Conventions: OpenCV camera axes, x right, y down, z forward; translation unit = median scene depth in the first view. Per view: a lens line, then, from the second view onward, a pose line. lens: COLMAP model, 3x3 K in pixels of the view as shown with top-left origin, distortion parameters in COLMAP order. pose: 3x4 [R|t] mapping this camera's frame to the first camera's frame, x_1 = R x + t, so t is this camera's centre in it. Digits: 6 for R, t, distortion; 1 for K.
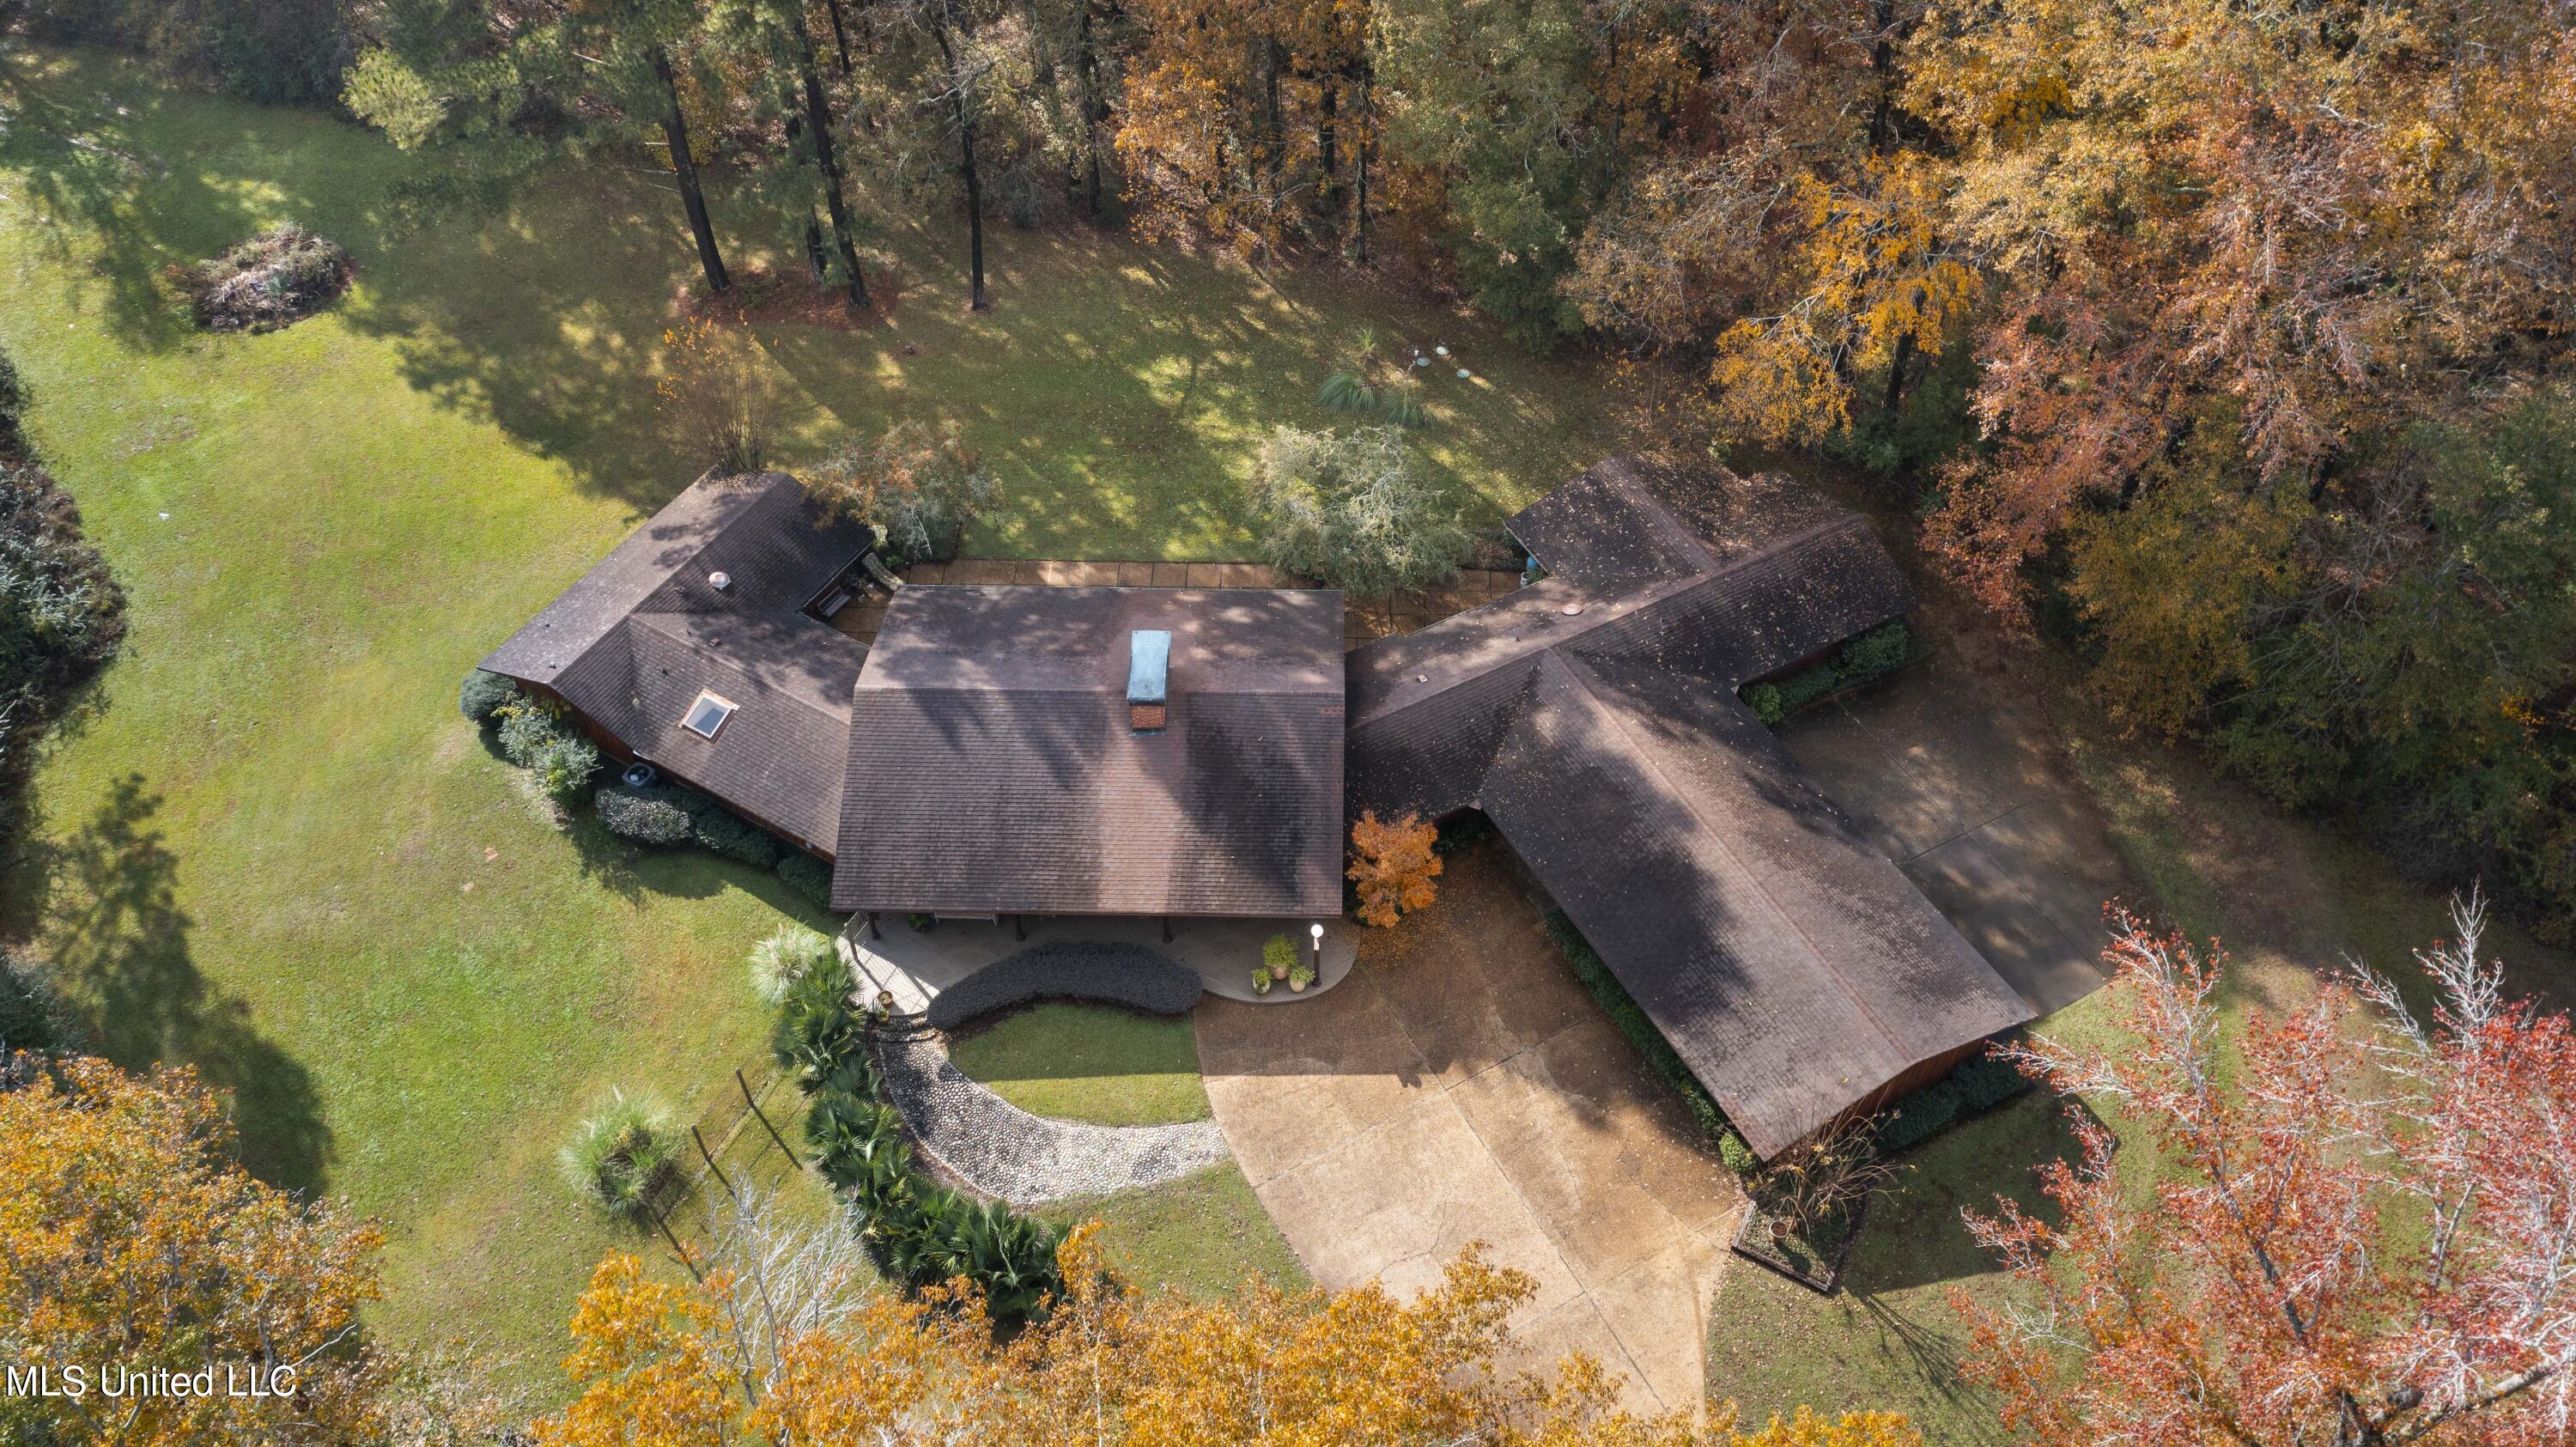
lens RADIAL K [[2099.8, 0, 1286.4], [0, 2099.8, 715.7], [0, 0, 1]] dist [0.010167, 0.003717]
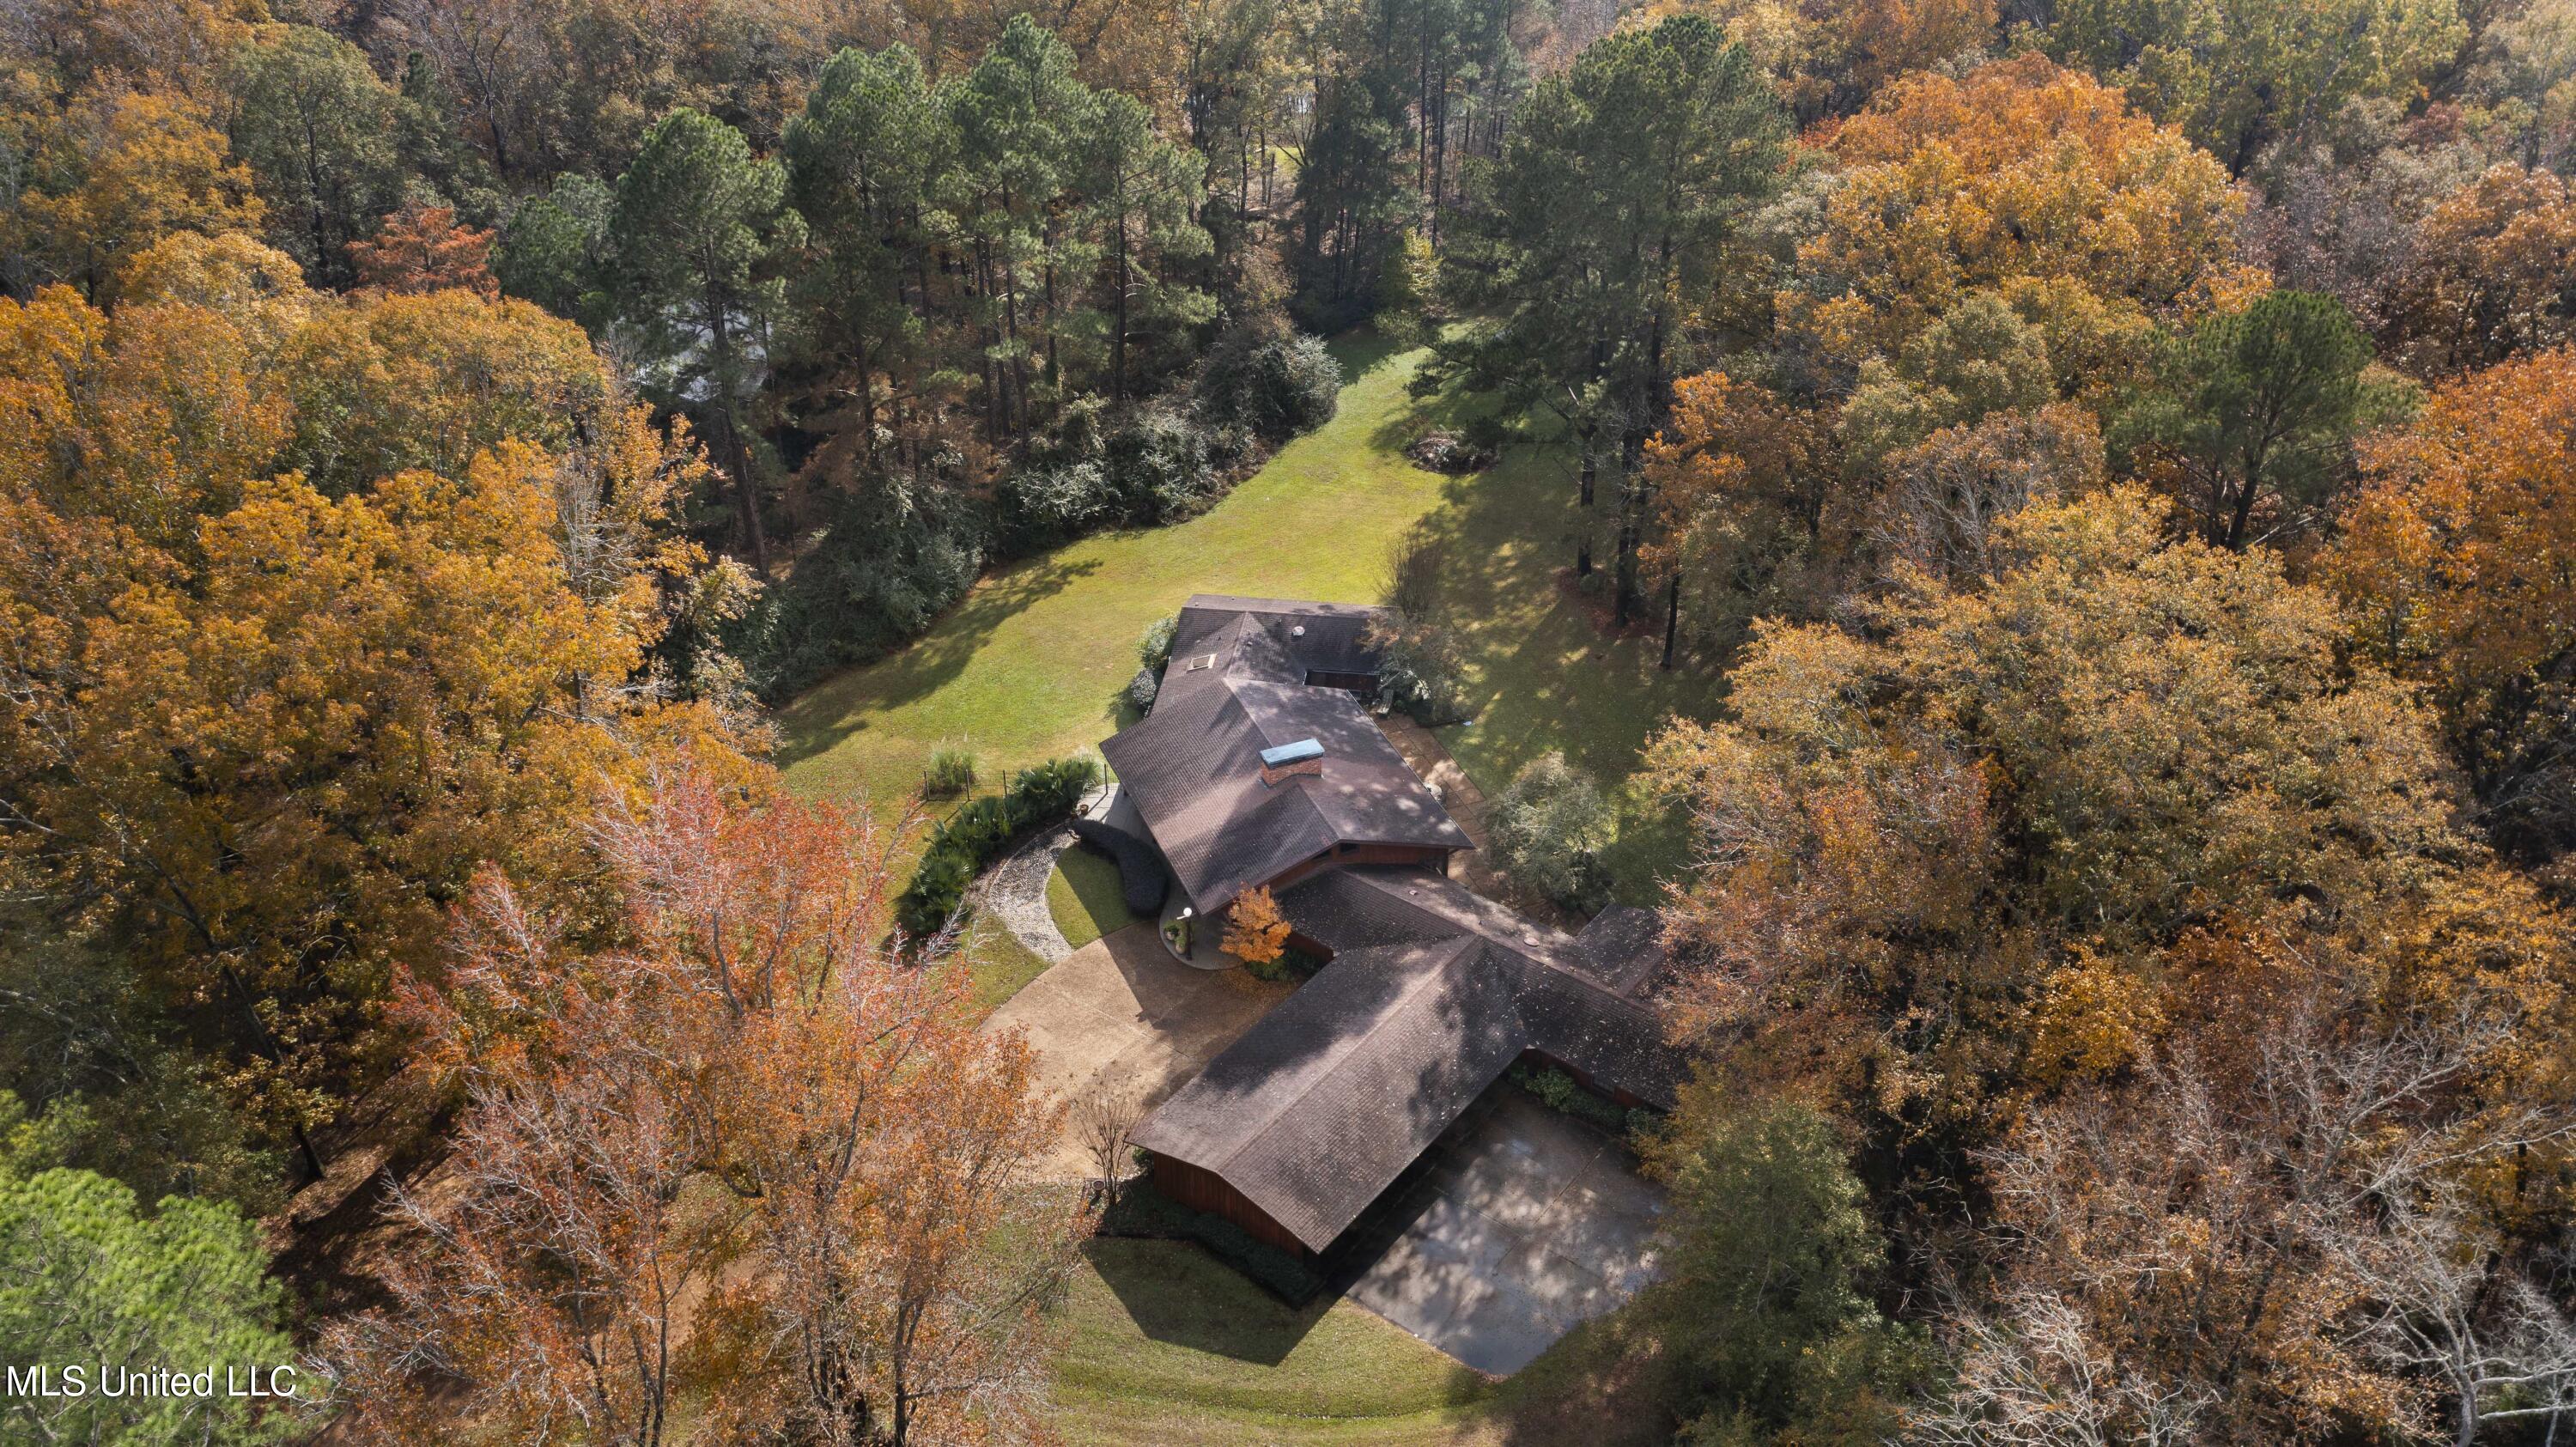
lens RADIAL K [[2099.8, 0, 1284.2], [0, 2099.8, 727.4], [0, 0, 1]] dist [0.010167, 0.003717]
pose [[0.391465, 0.498653, -0.773369, 1.080241], [-0.679722, 0.723211, 0.122249, -0.214449], [0.620269, 0.477820, 0.622057, 0.024656]]
